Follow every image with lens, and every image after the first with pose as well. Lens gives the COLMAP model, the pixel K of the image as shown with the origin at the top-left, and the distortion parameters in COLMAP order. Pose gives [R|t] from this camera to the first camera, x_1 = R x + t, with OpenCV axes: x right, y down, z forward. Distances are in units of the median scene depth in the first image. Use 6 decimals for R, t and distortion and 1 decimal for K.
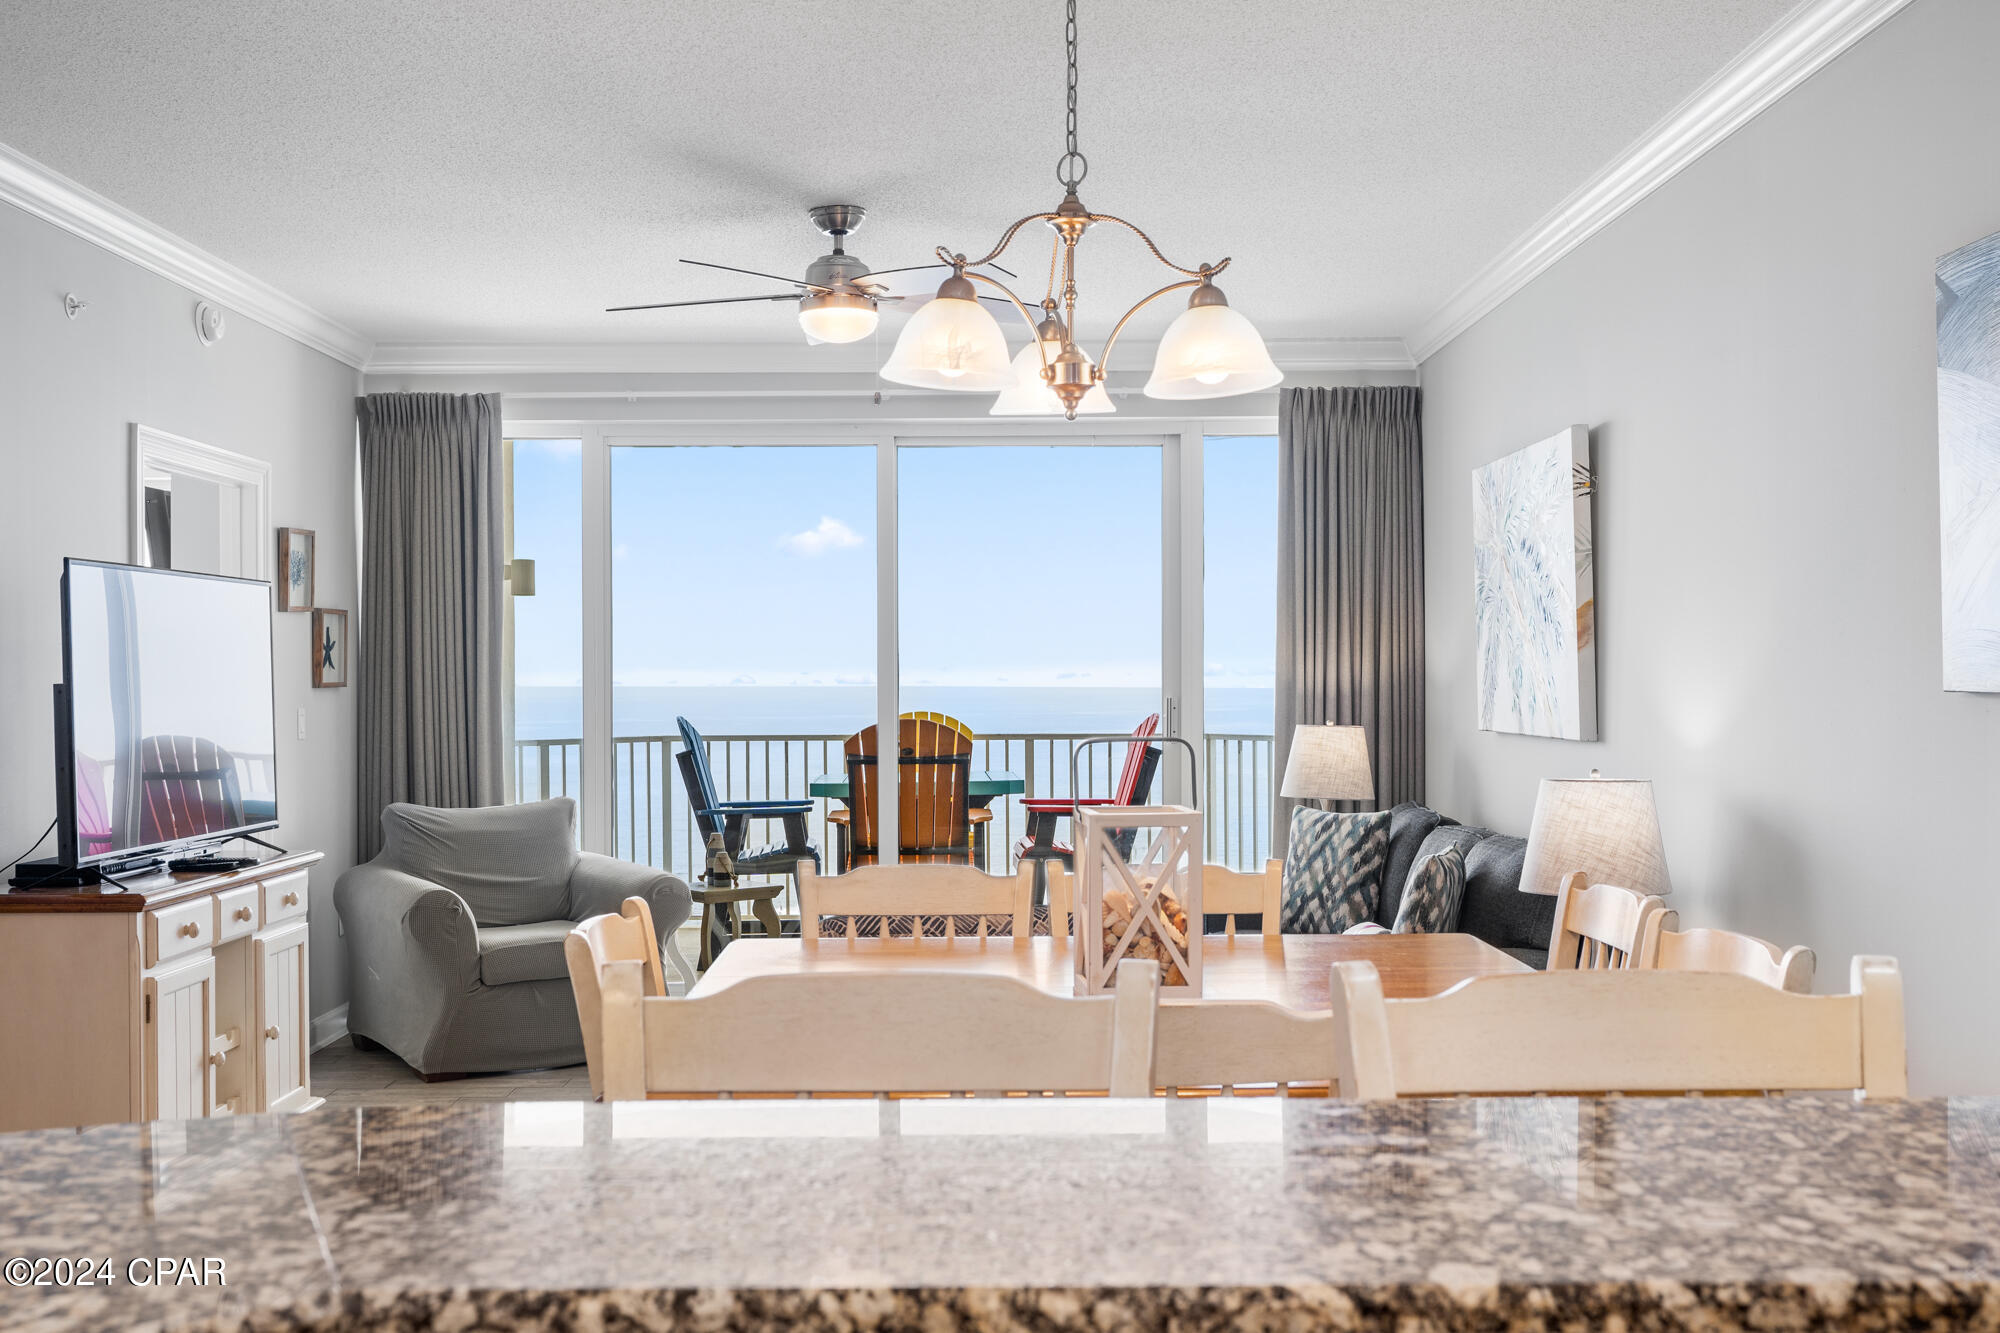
lens RADIAL K [[2016.0, 0, 998.7], [0, 2016.0, 682.4], [0, 0, 1]] dist [0.007882, 0.000000]
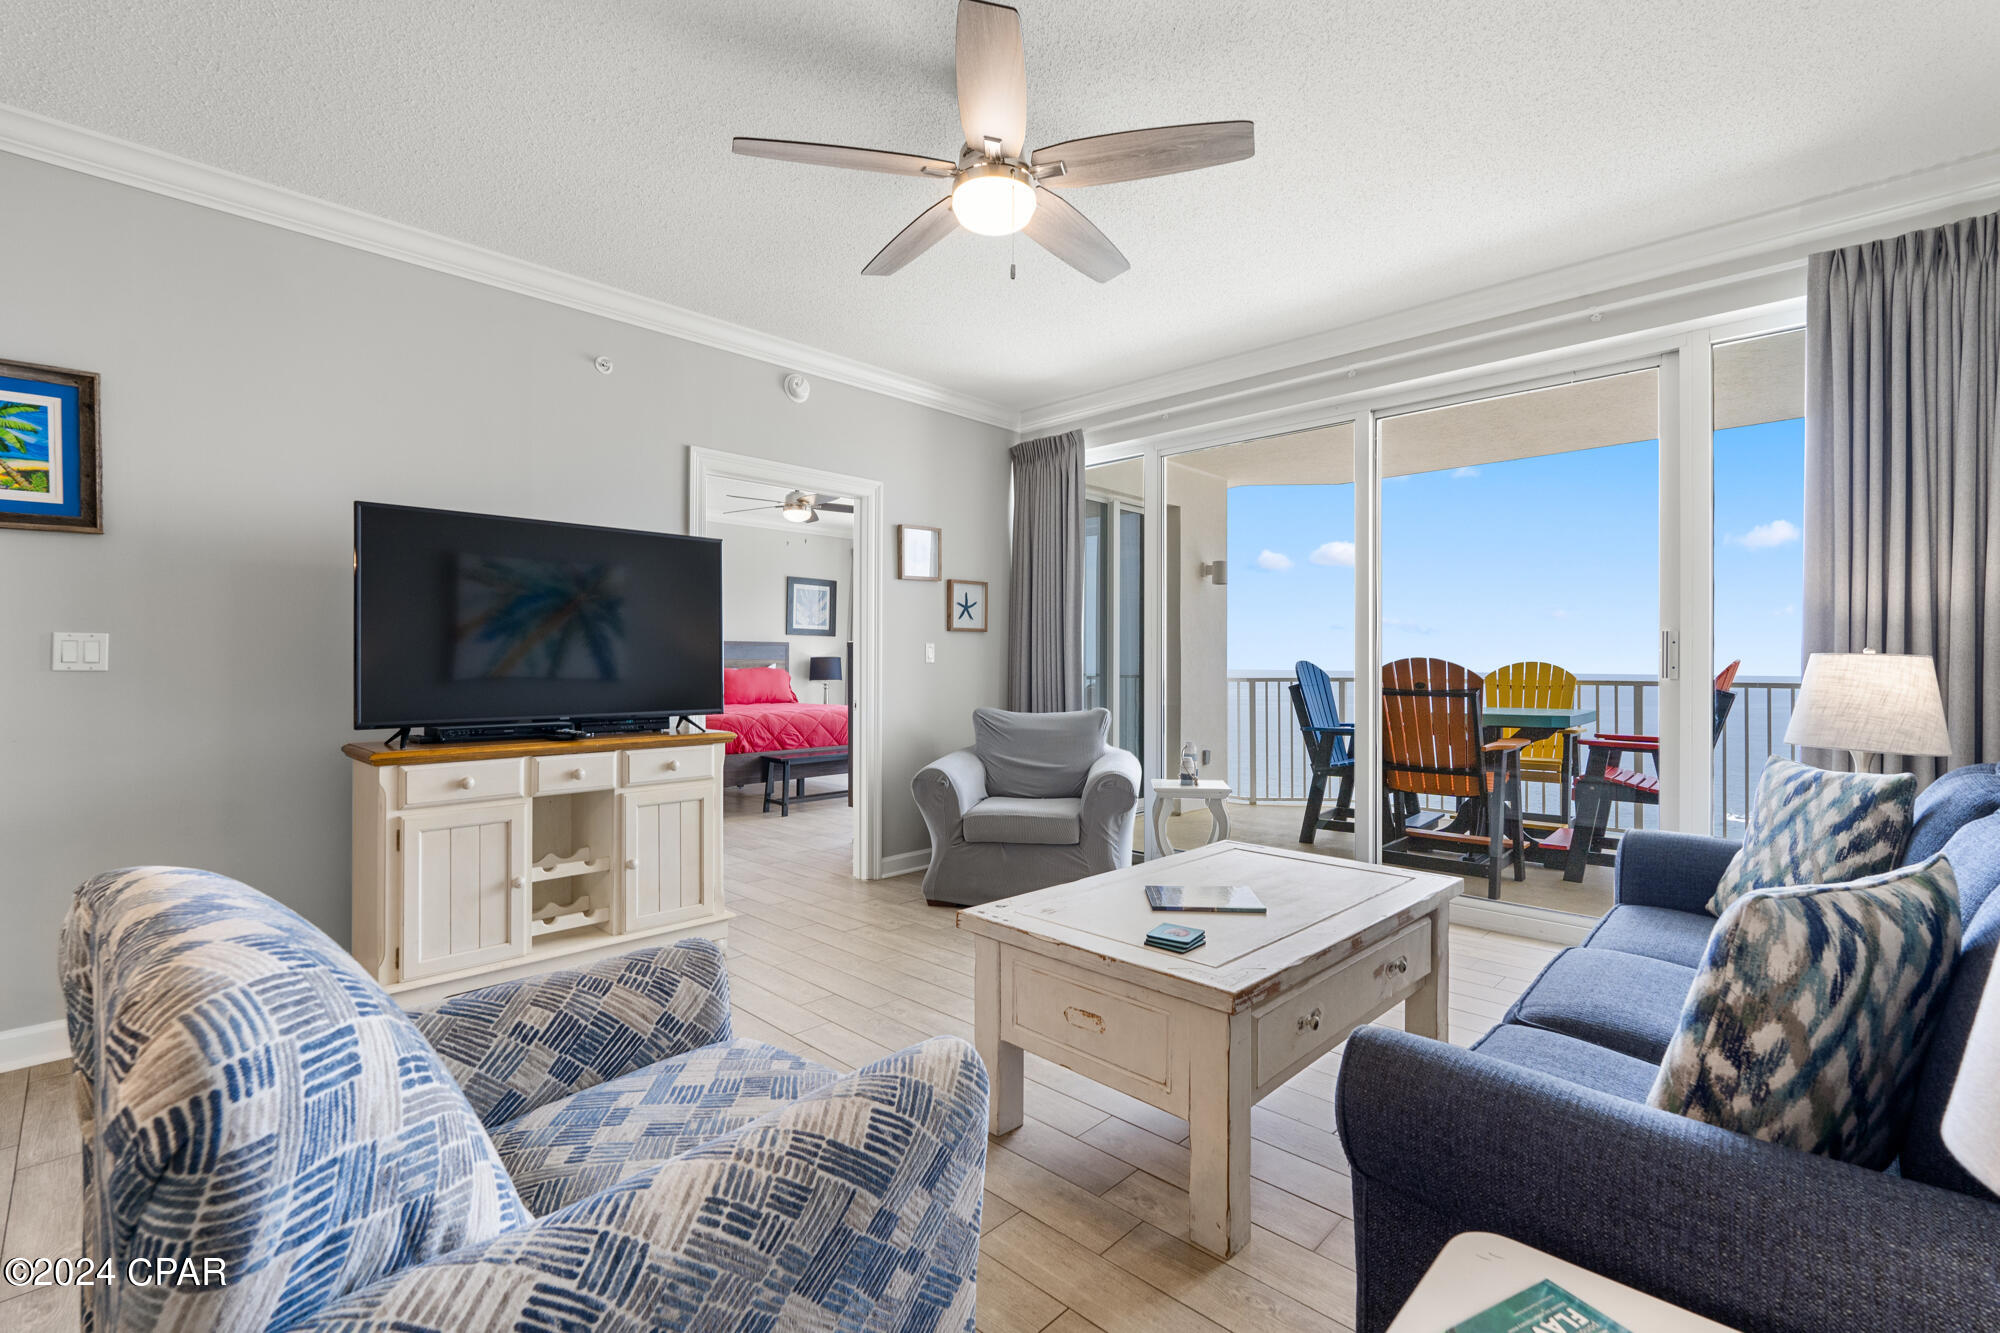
lens RADIAL K [[885.7, 0, 1000.7], [0, 885.7, 656.9], [0, 0, 1]] dist [-0.006633, 0.000579]
pose [[0.719372, -0.000427, -0.694625, 0.173462], [-0.007347, 0.999939, -0.008224, 0.029760], [0.694586, 0.011019, 0.719325, 0.576278]]
